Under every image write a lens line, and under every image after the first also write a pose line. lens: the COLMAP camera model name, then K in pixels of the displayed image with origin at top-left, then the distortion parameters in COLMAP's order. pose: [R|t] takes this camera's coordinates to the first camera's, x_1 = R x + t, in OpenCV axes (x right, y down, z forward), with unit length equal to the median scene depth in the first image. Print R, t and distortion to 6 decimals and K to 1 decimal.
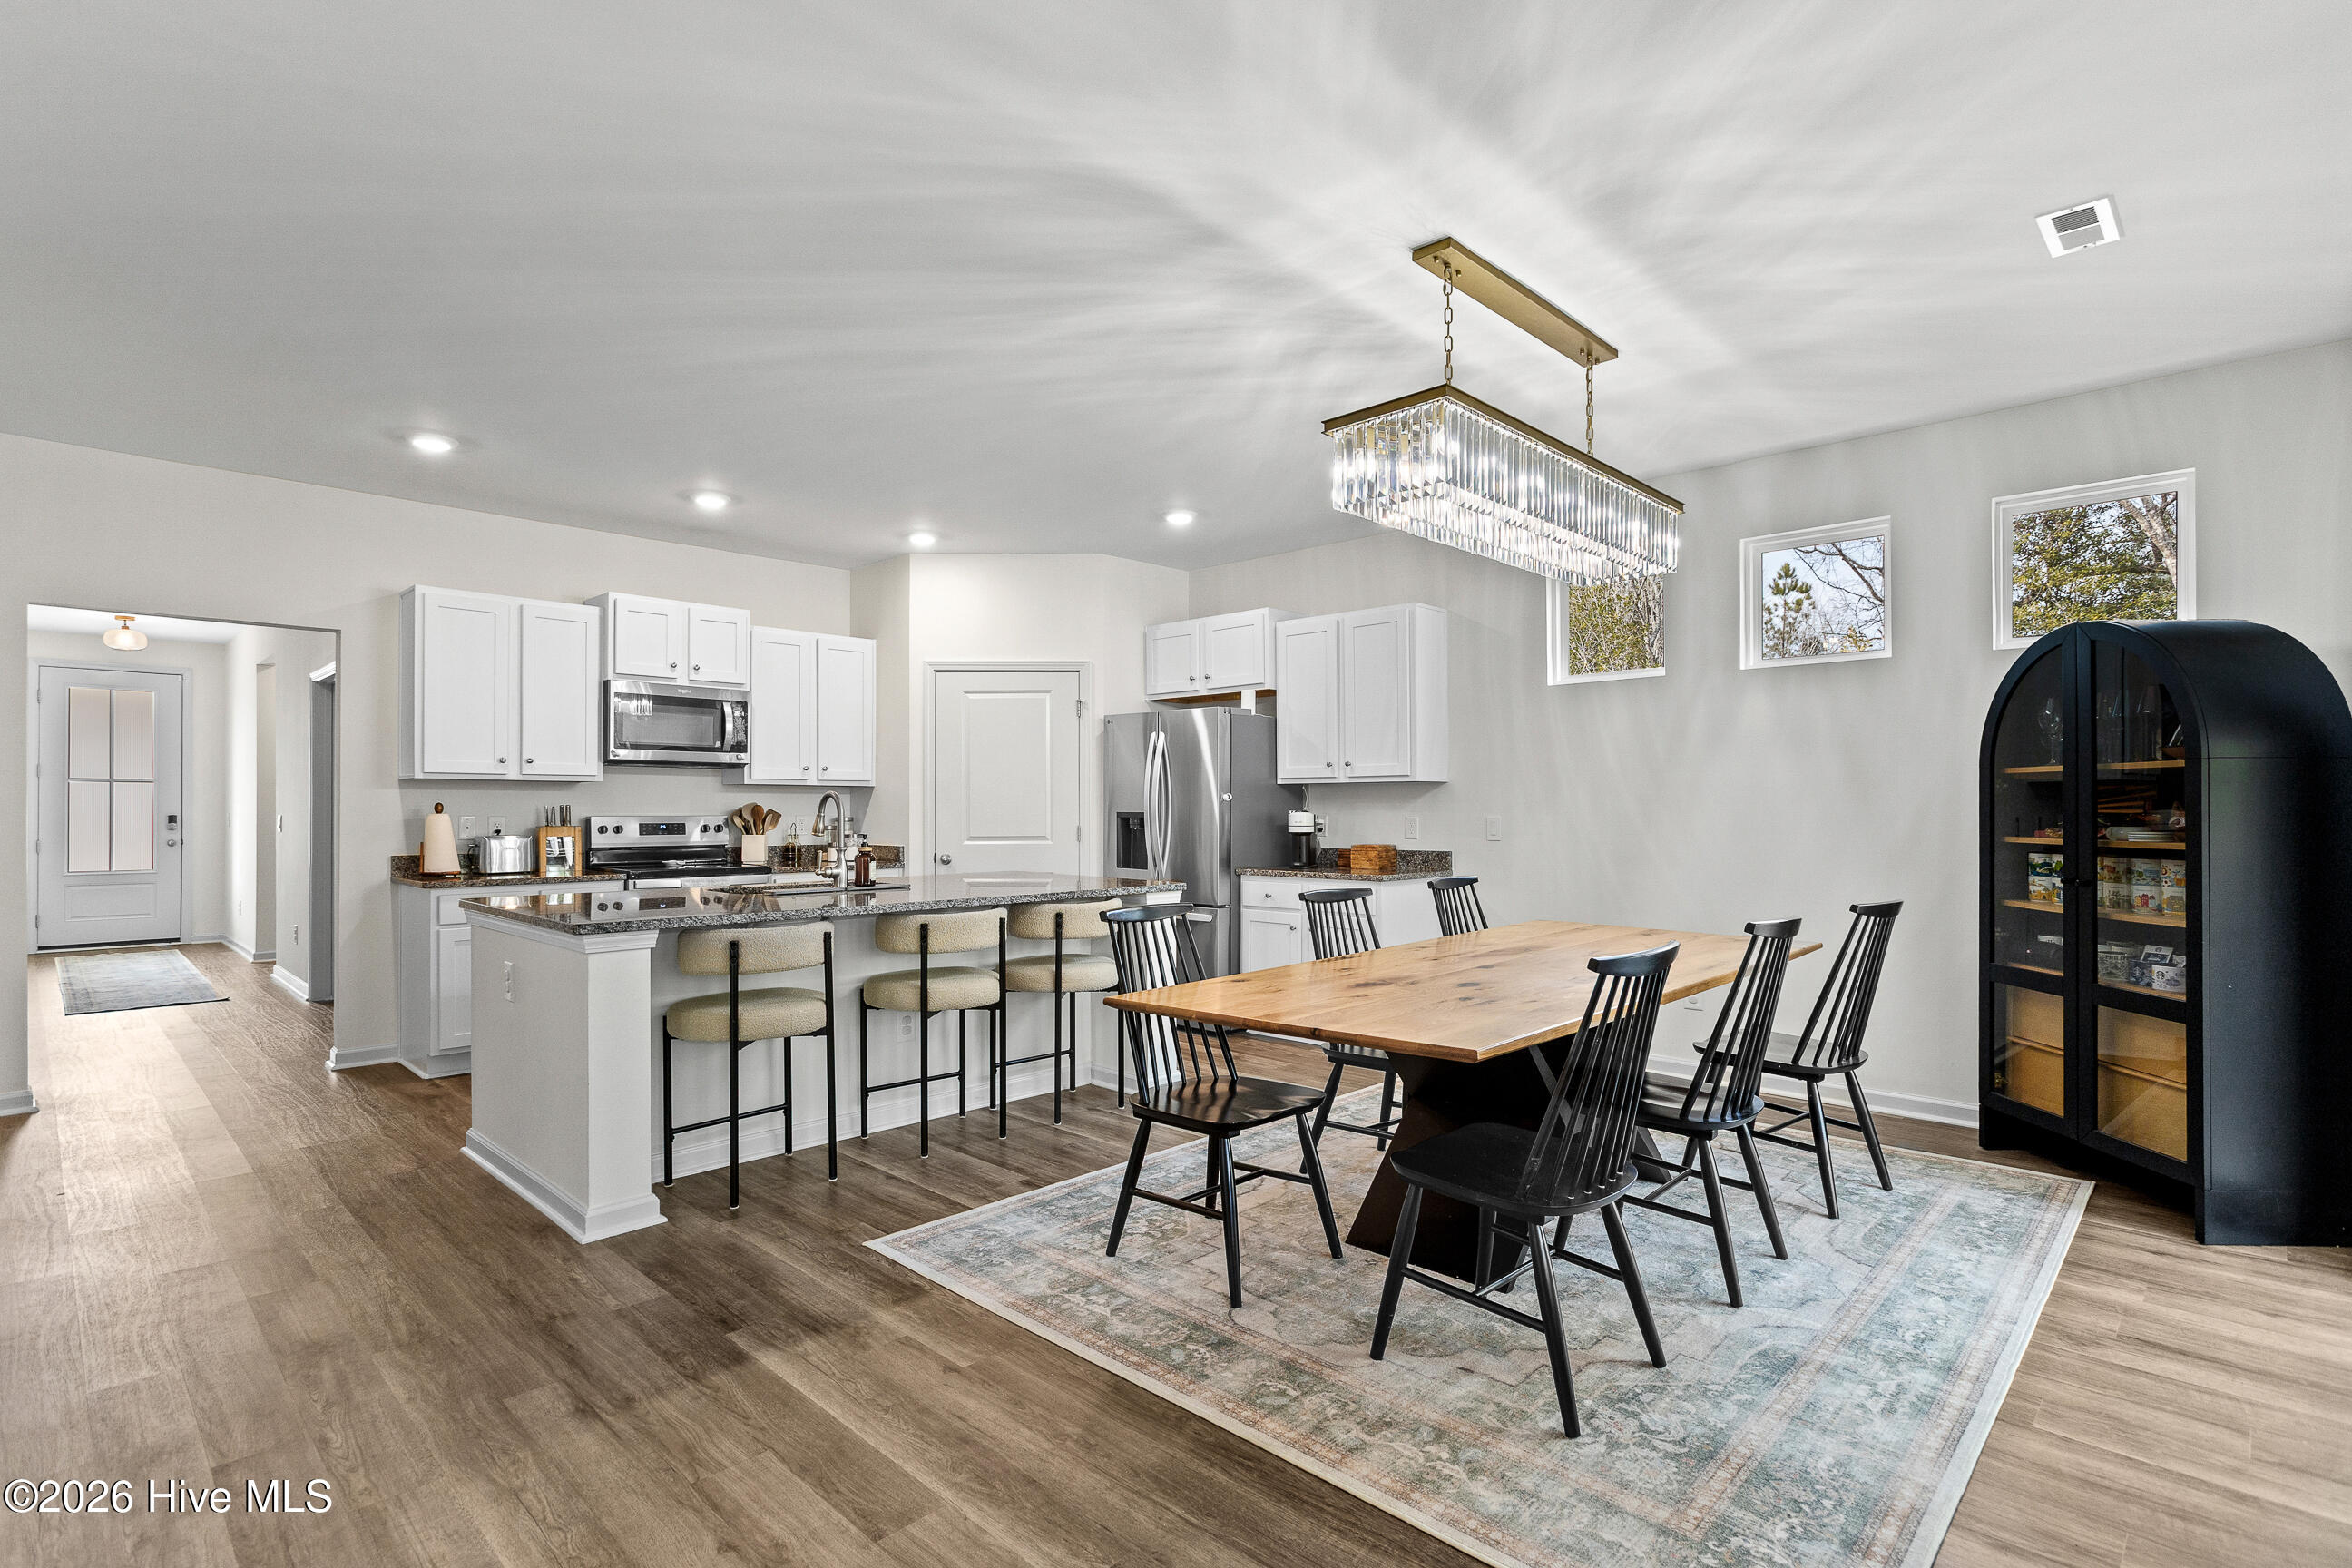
lens RADIAL K [[1131.2, 0, 1172.1], [0, 1131.2, 802.1], [0, 0, 1]] dist [-0.000883, 0.009595]
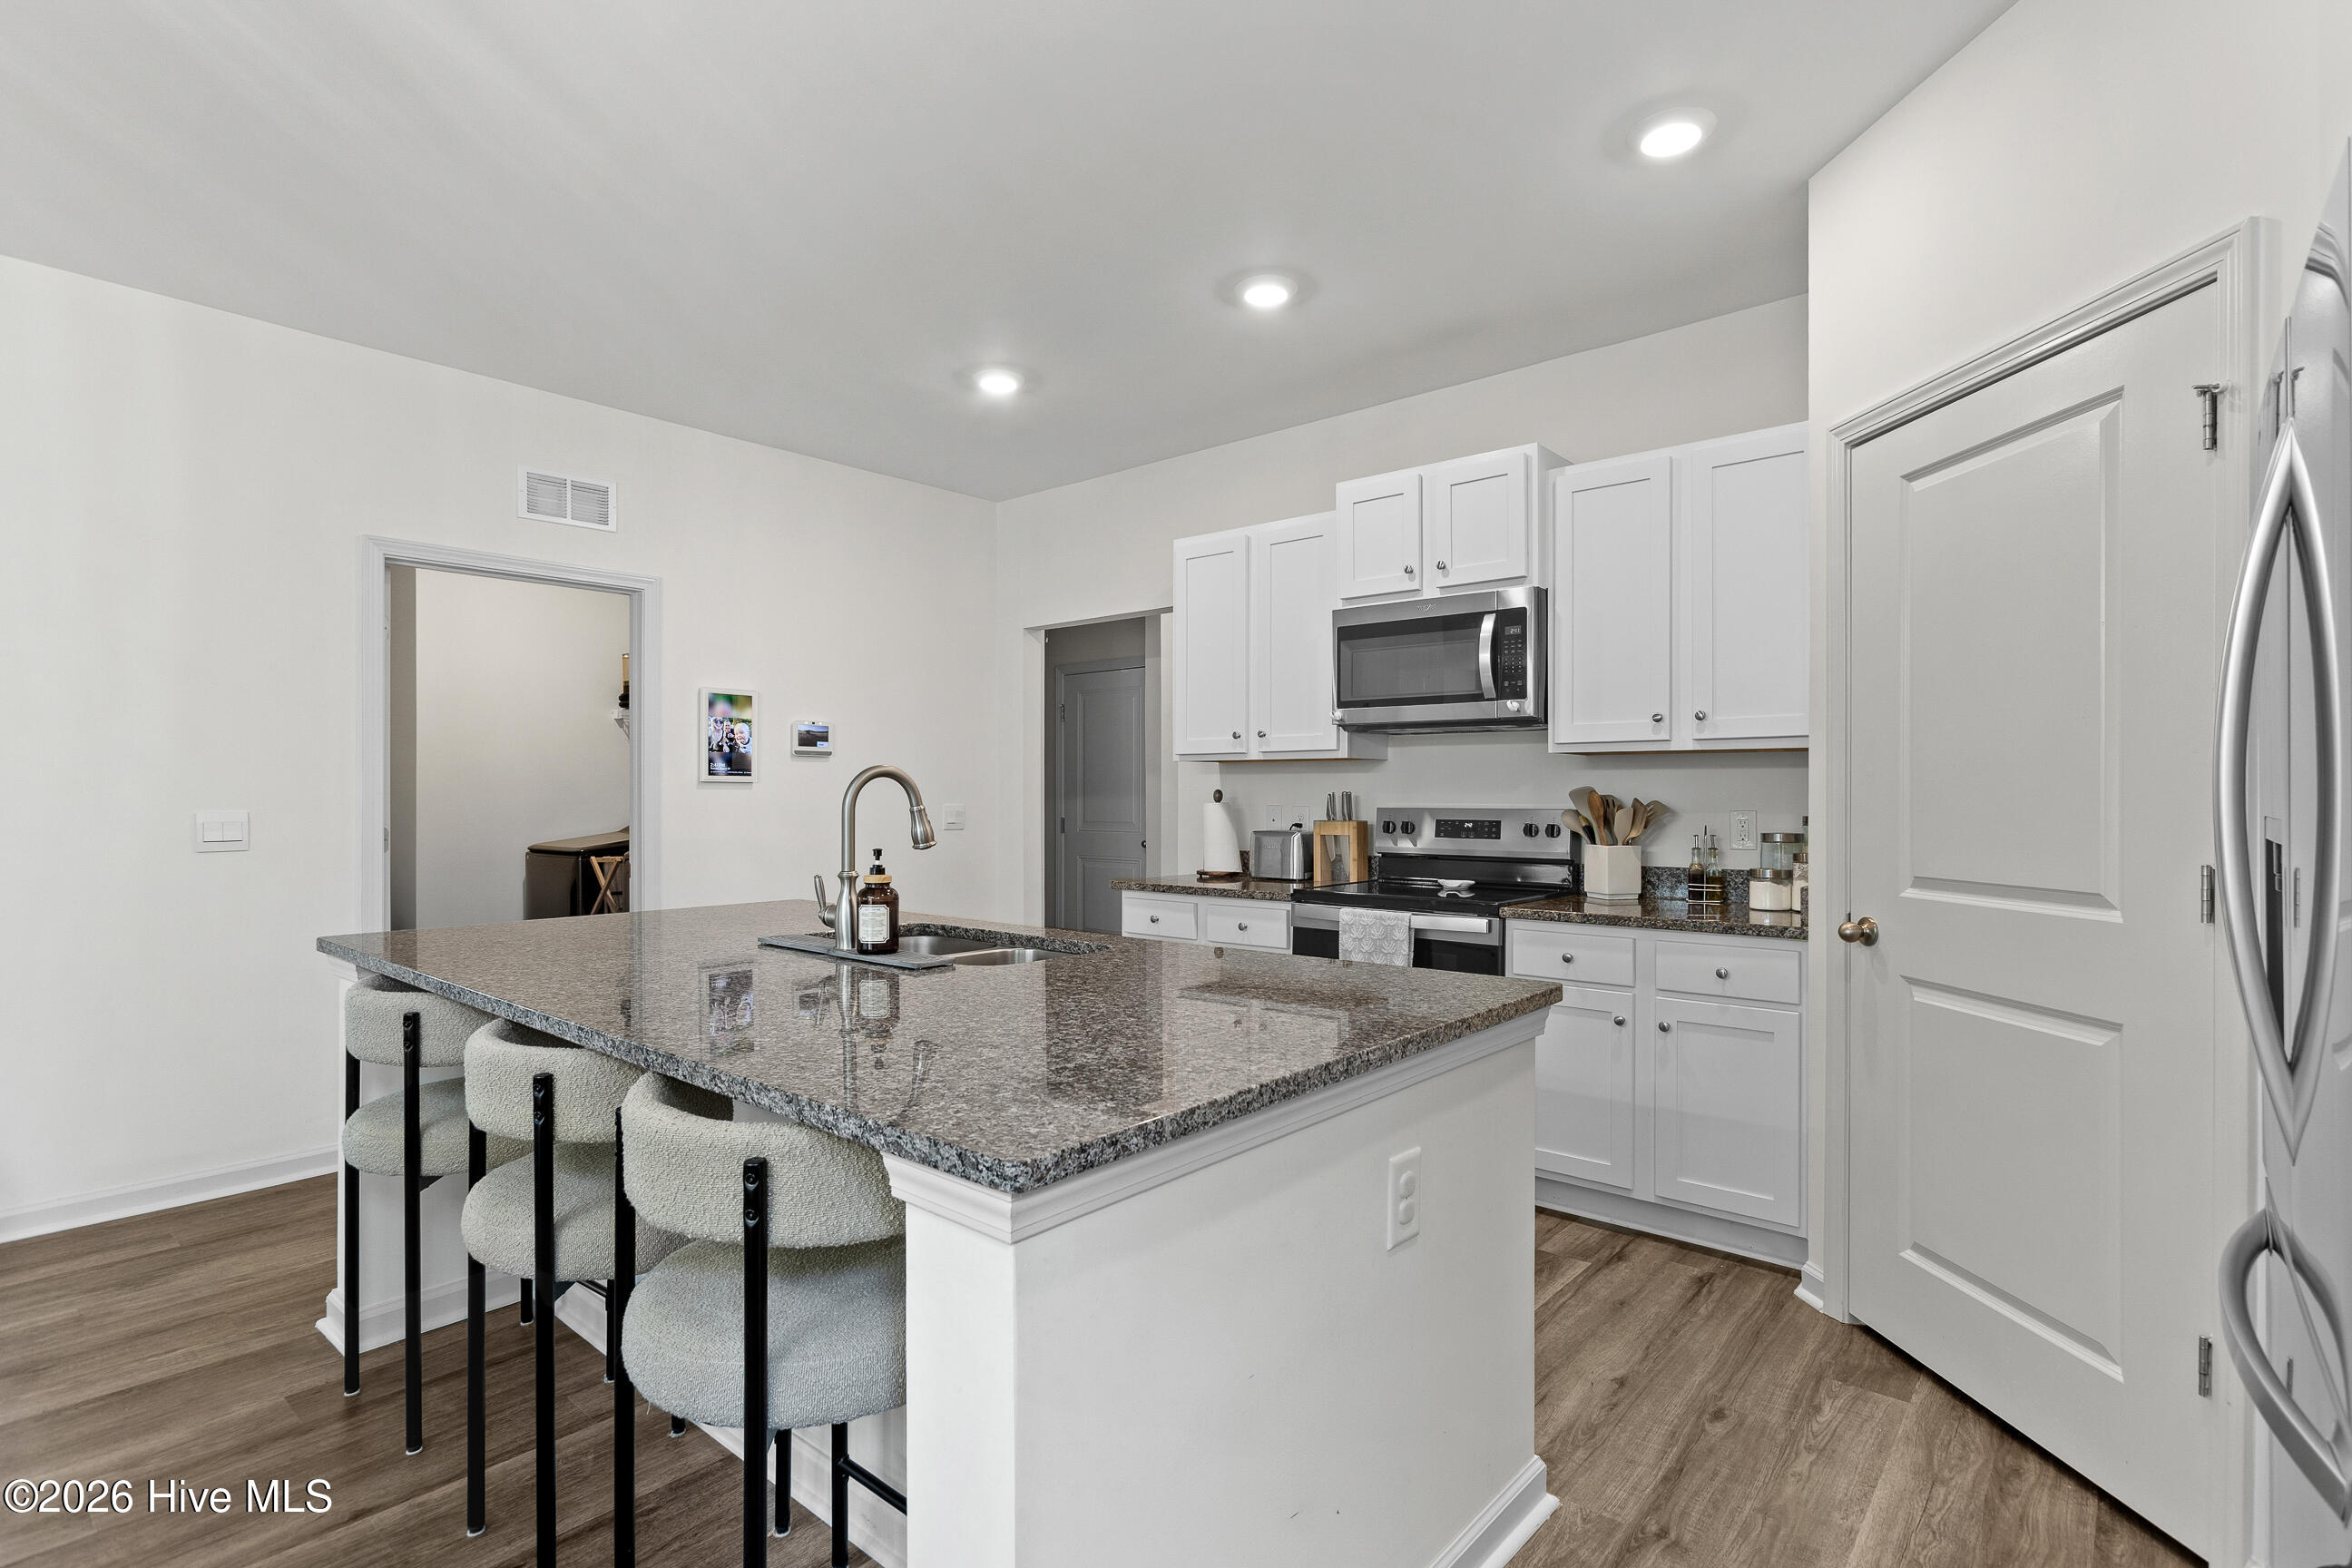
lens RADIAL K [[1134.0, 0, 1184.3], [0, 1134.0, 789.0], [0, 0, 1]] dist [-0.013730, 0.013609]
pose [[0.070507, -0.003993, -0.997503, 0.182759], [0.005417, 0.999979, -0.003620, 0.002933], [0.997497, -0.005148, 0.070527, 0.828002]]
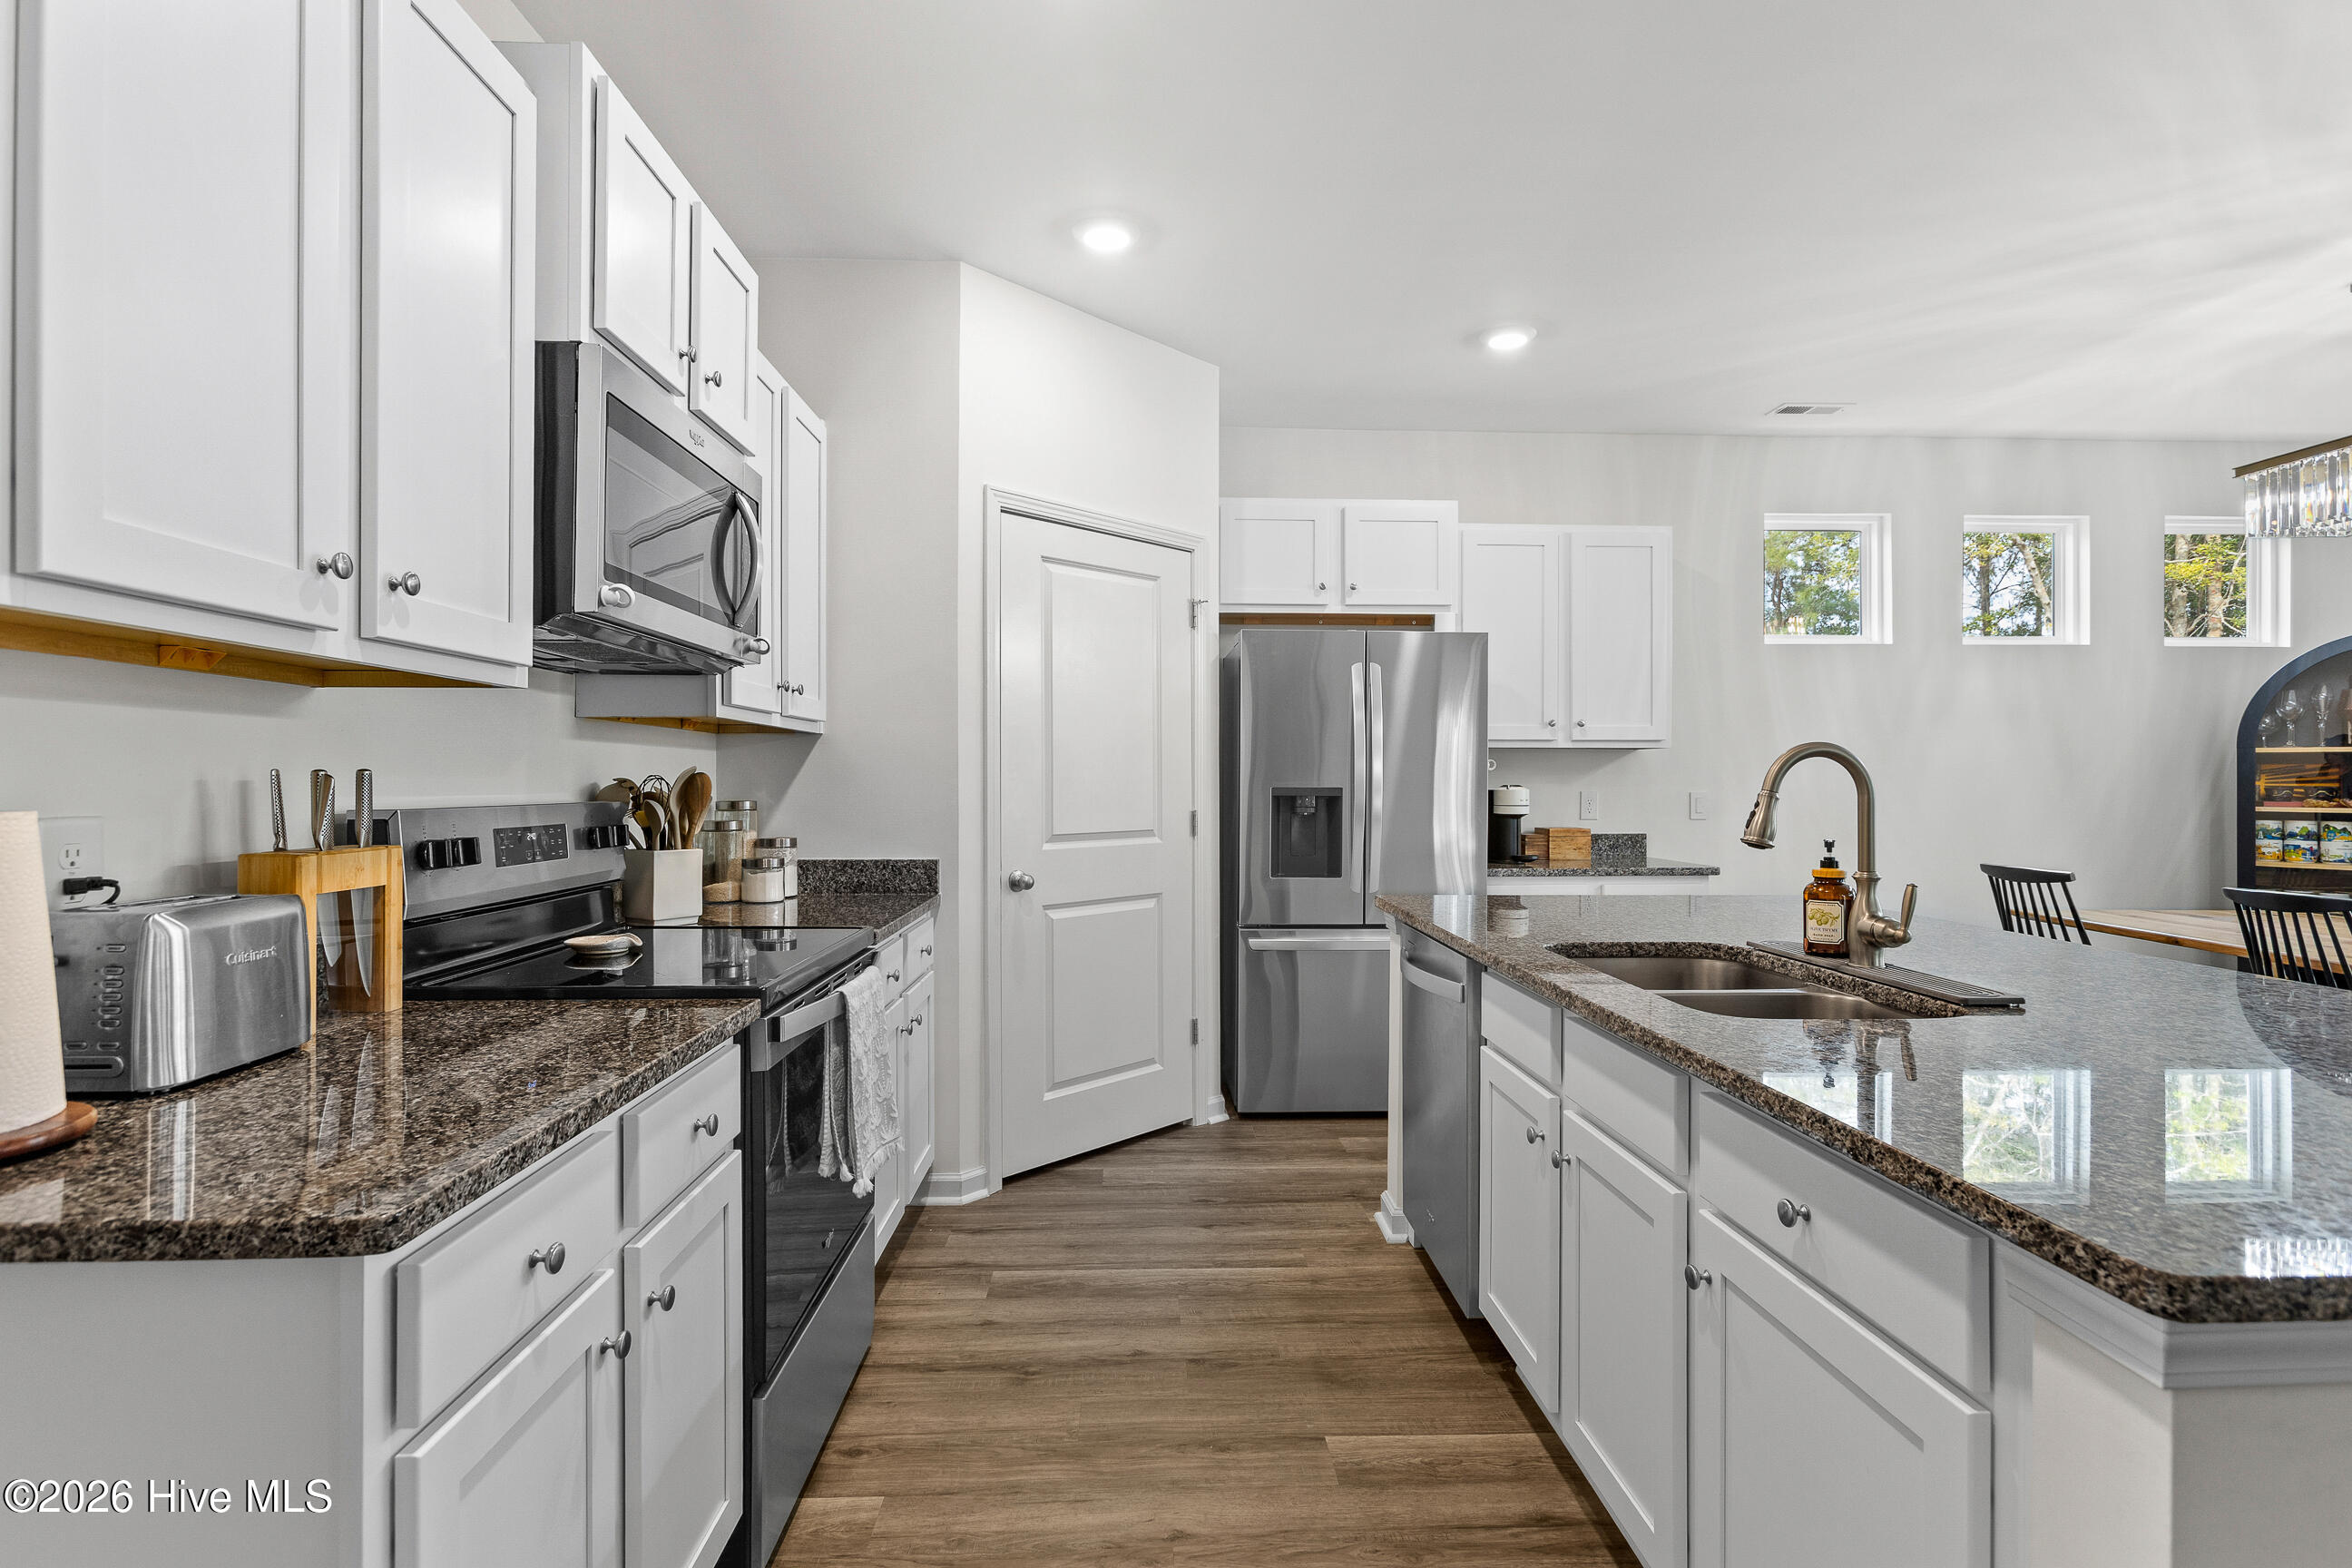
lens RADIAL K [[1147.2, 0, 1173.2], [0, 1147.2, 775.5], [0, 0, 1]] dist [-0.020875, 0.015989]
pose [[0.684184, 0.004003, 0.729299, -0.586555], [-0.005270, 0.999986, -0.000545, 0.003173], [-0.729291, -0.003470, 0.684195, 0.662461]]
